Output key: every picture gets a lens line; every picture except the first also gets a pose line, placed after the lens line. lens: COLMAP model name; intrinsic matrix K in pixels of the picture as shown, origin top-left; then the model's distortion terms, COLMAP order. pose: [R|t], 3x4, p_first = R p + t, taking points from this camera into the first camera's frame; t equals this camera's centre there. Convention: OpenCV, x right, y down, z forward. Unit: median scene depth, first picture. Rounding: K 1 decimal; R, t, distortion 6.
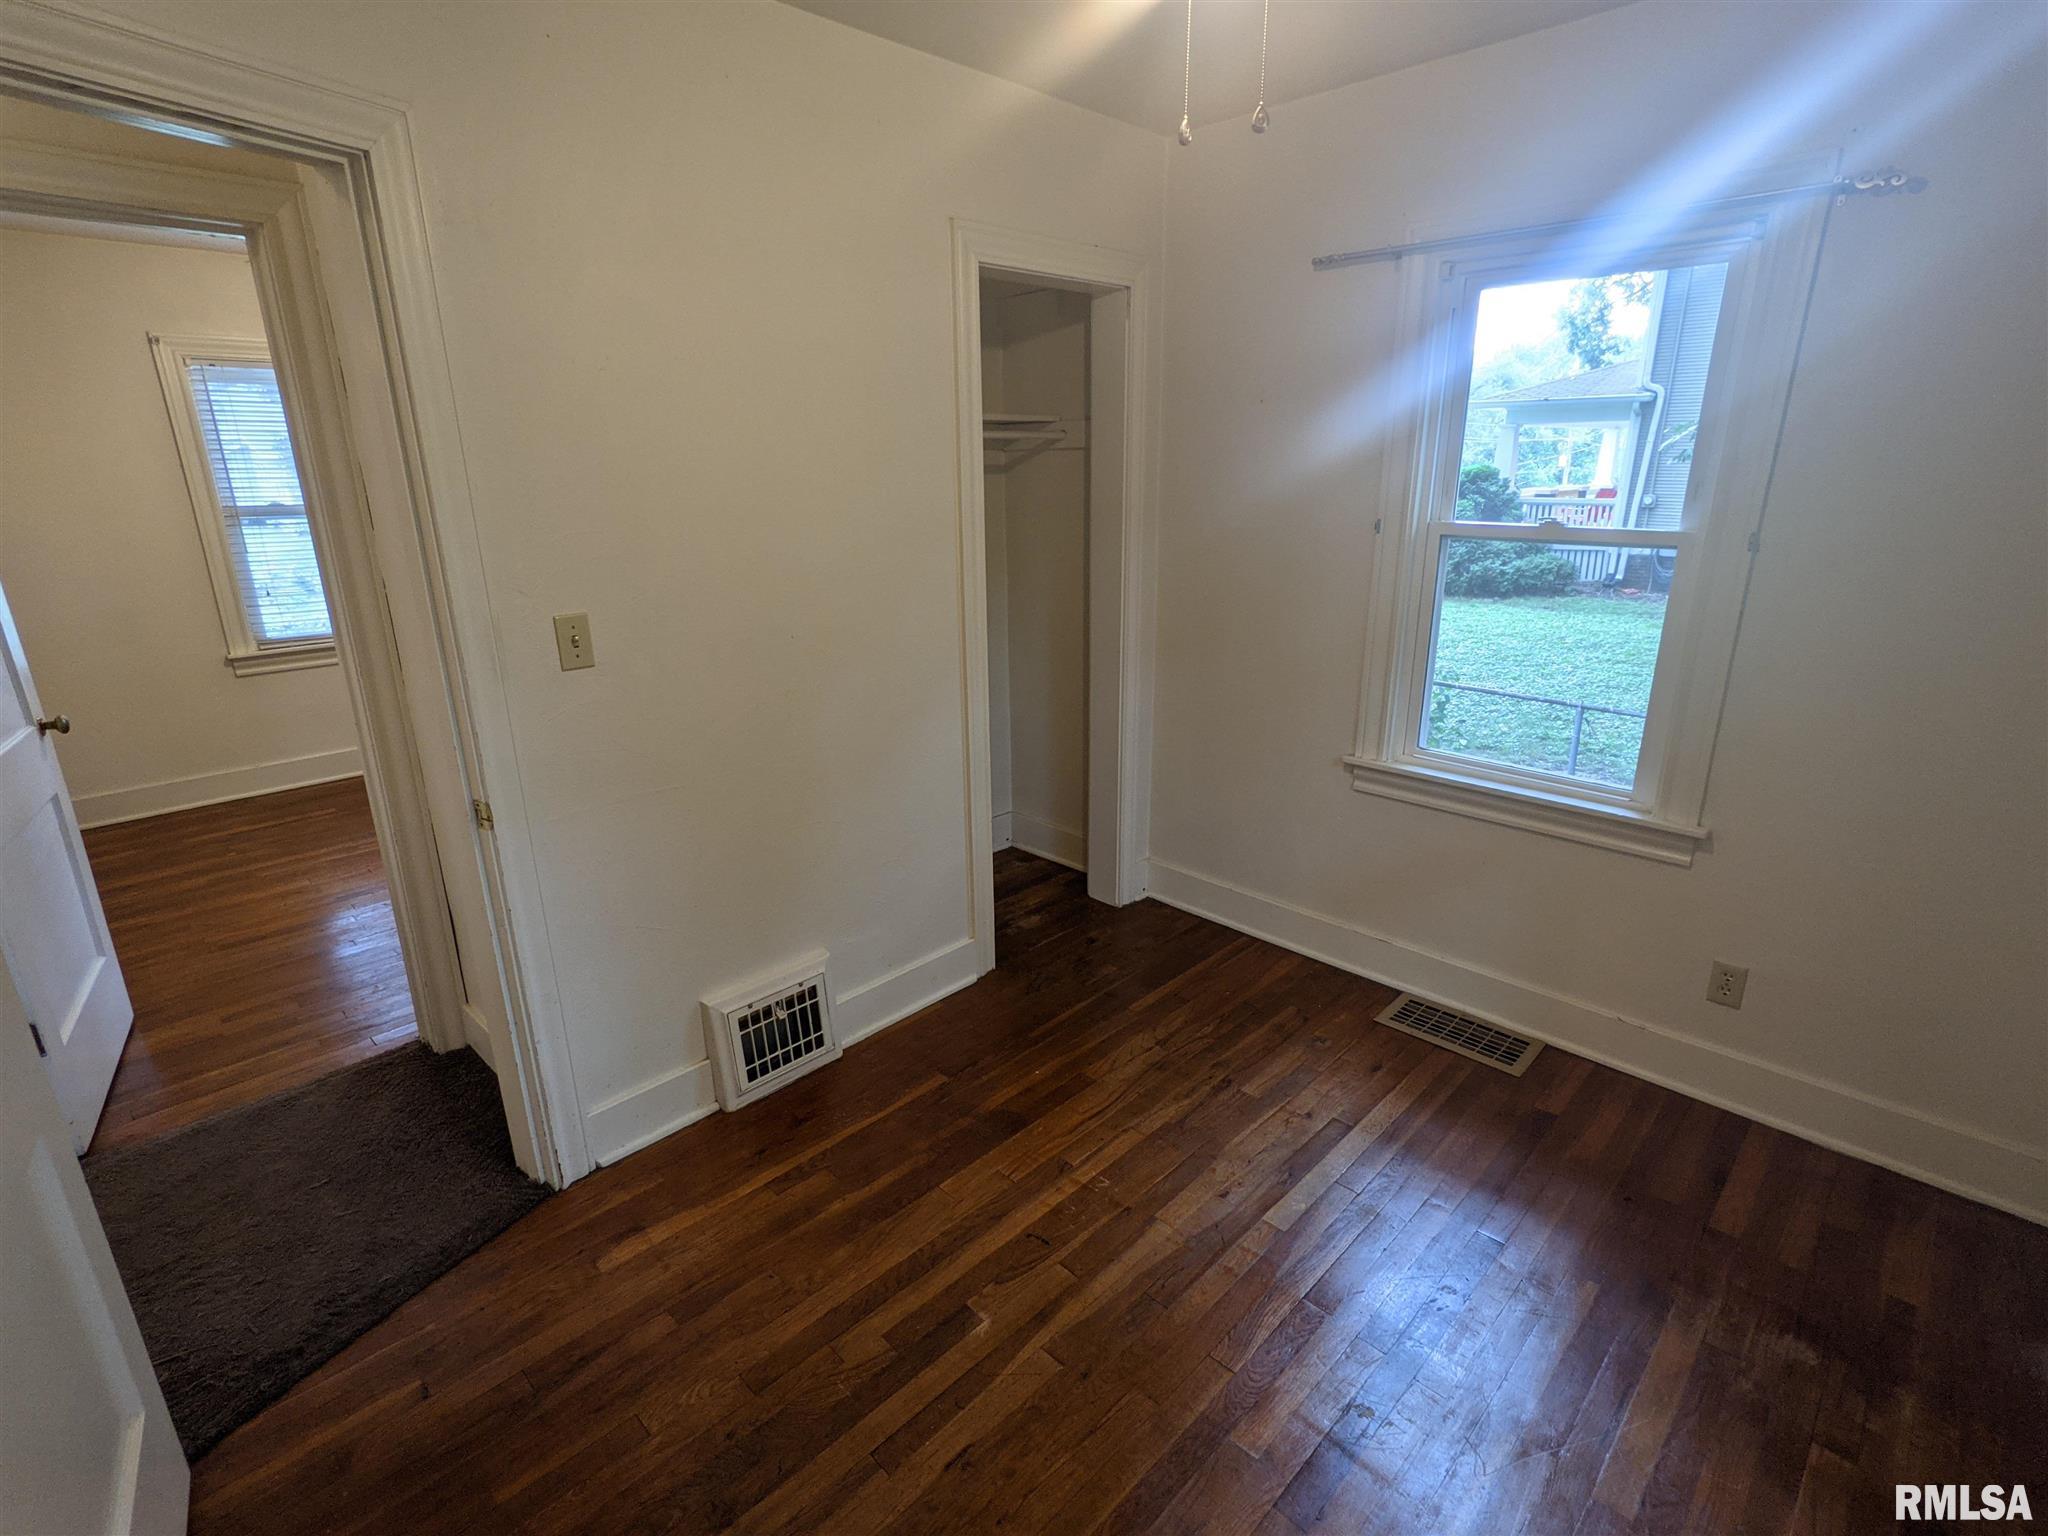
lens RADIAL K [[1003.9, 0, 1013.2], [0, 1003.9, 769.5], [0, 0, 1]] dist [0.012013, -0.000221]
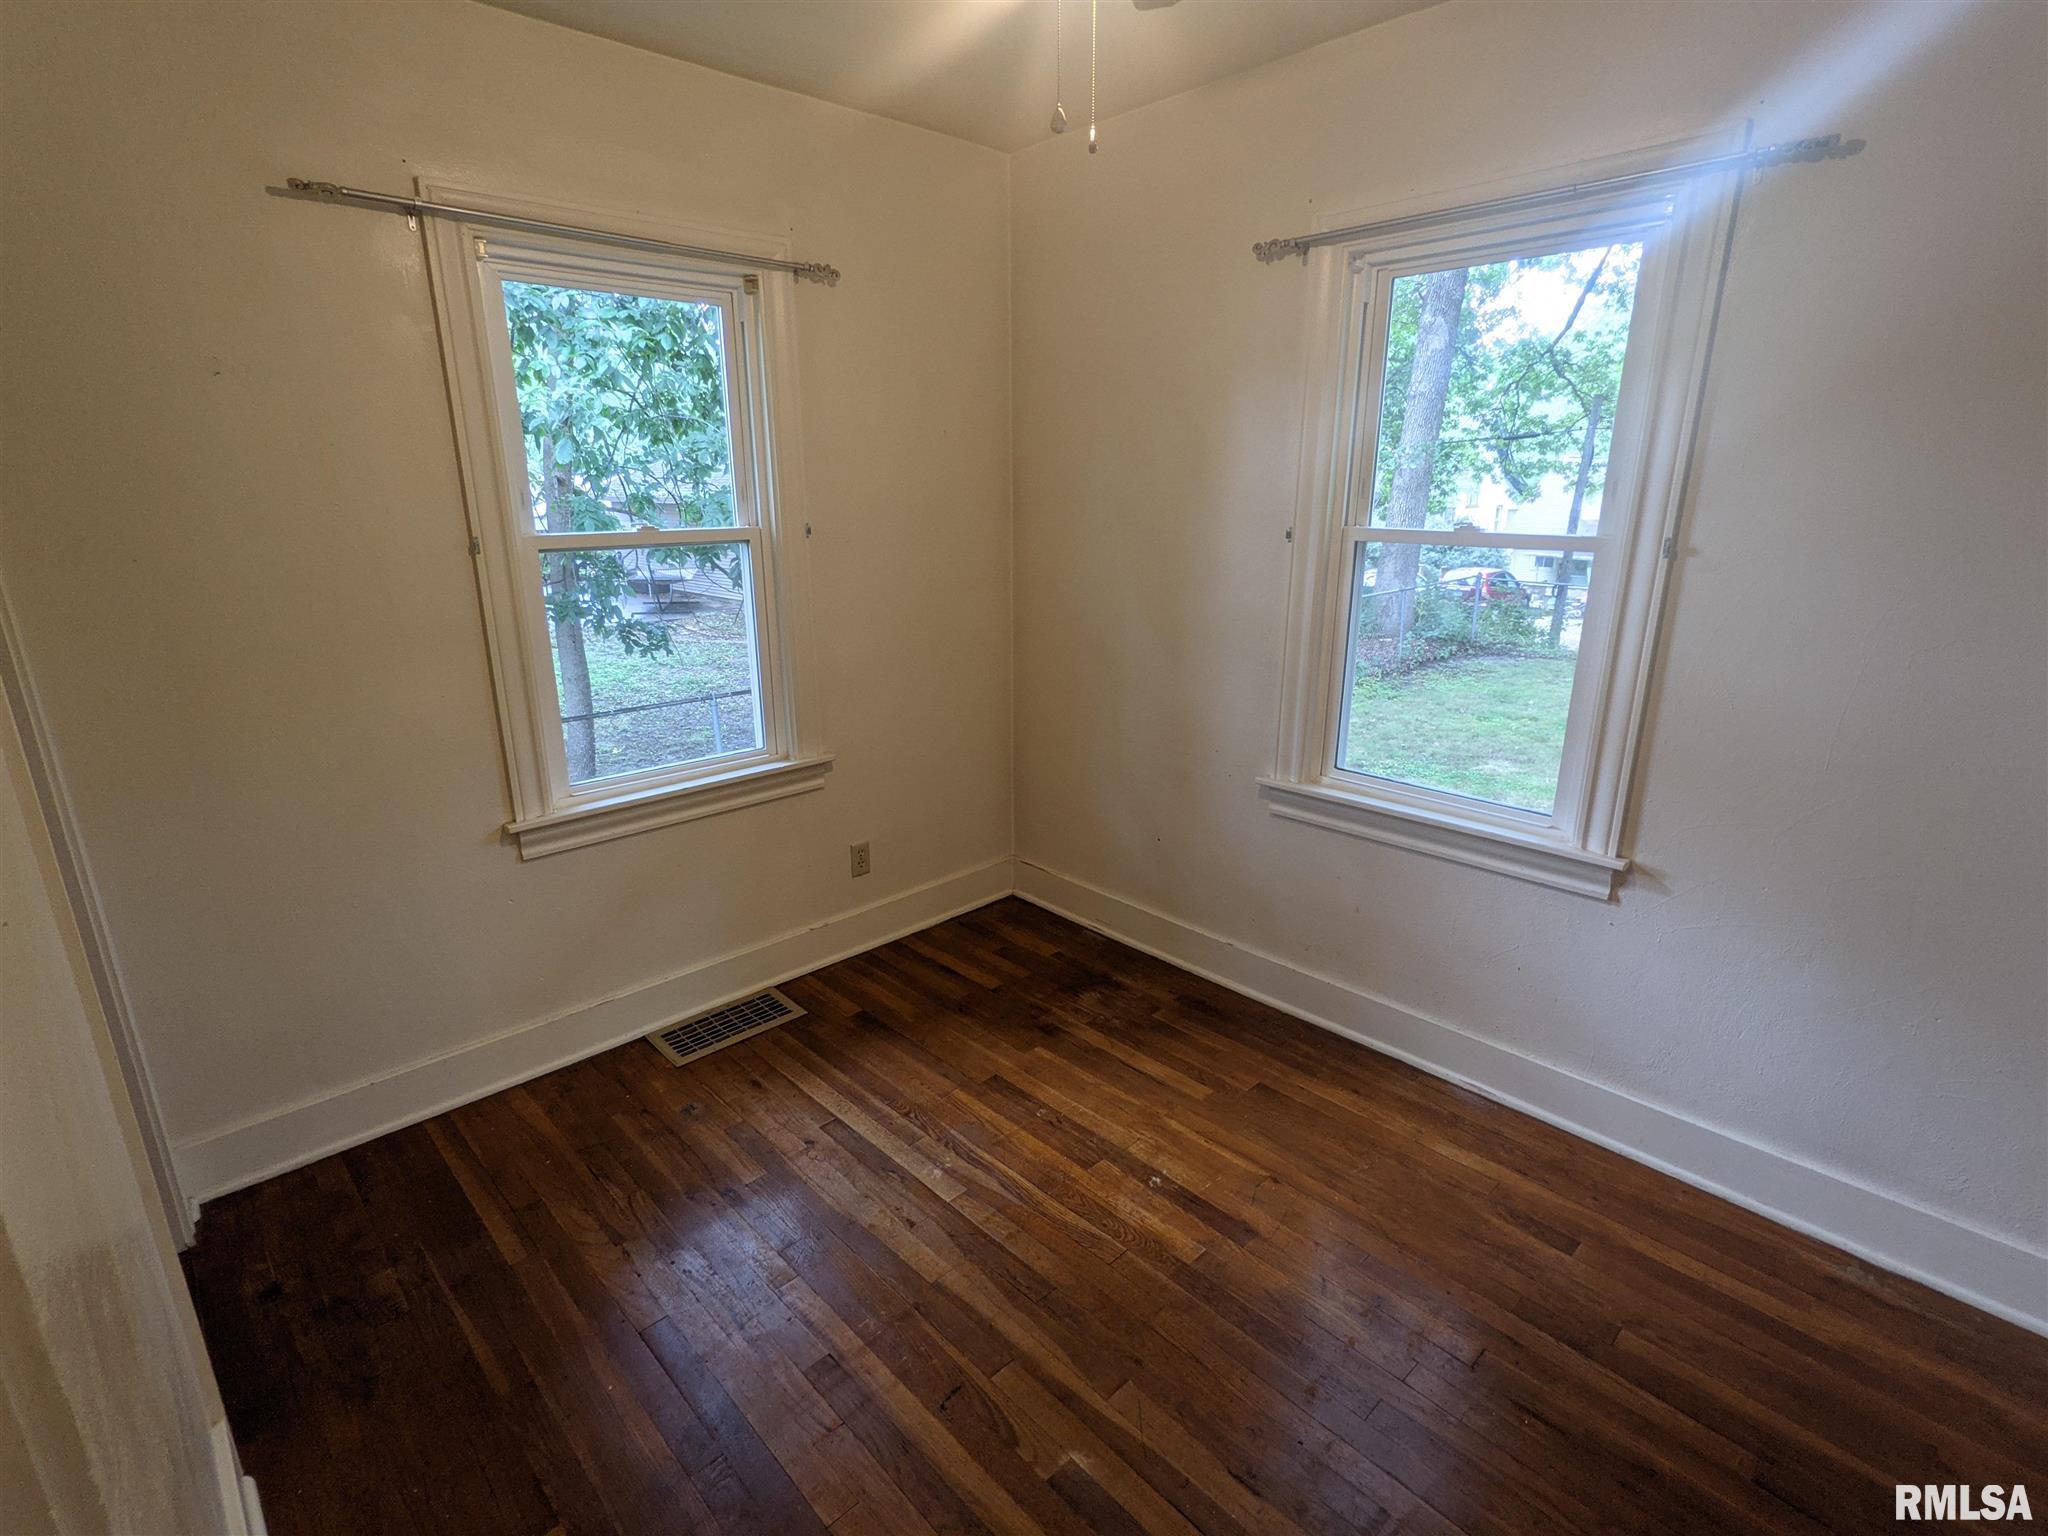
lens RADIAL K [[1003.9, 0, 1038.6], [0, 1003.9, 769.3], [0, 0, 1]] dist [0.012013, -0.000221]
pose [[0.020692, -0.273281, 0.961712, -0.555949], [0.306095, 0.917458, 0.254120, -0.168293], [-0.951776, 0.289117, 0.102634, 0.625128]]
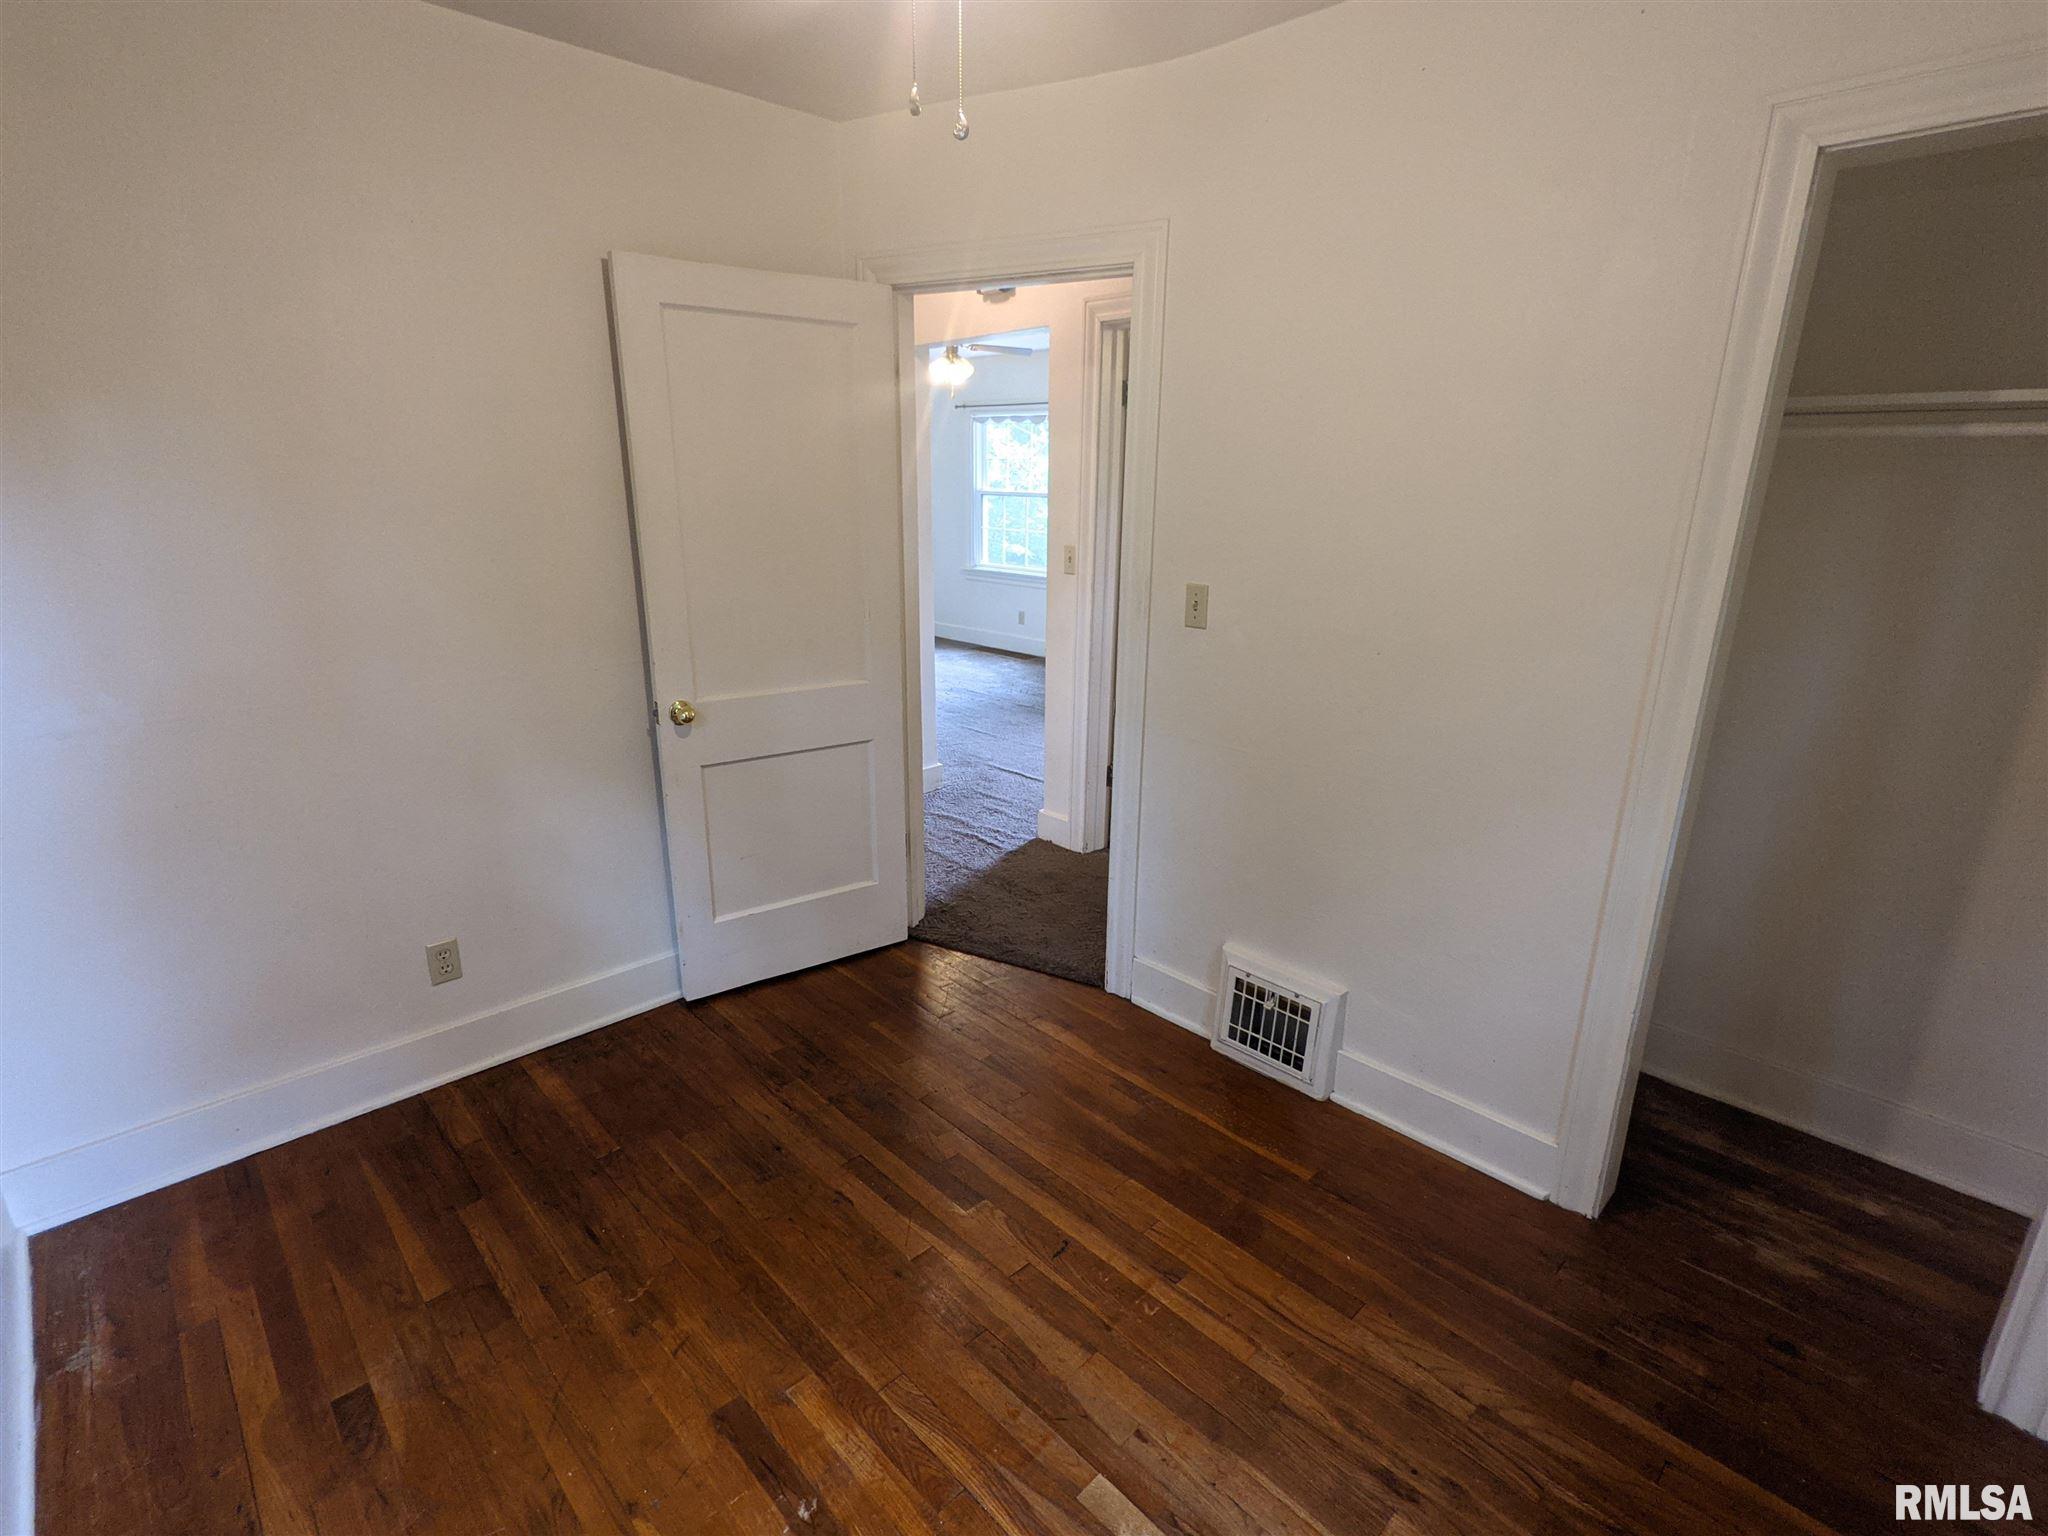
lens RADIAL K [[1003.9, 0, 1037.1], [0, 1003.9, 772.2], [0, 0, 1]] dist [0.012013, -0.000221]
pose [[-0.010016, 0.297657, -0.954620, 0.740545], [-0.311221, 0.906324, 0.285863, -0.208187], [0.950285, 0.299961, 0.083559, 0.674085]]
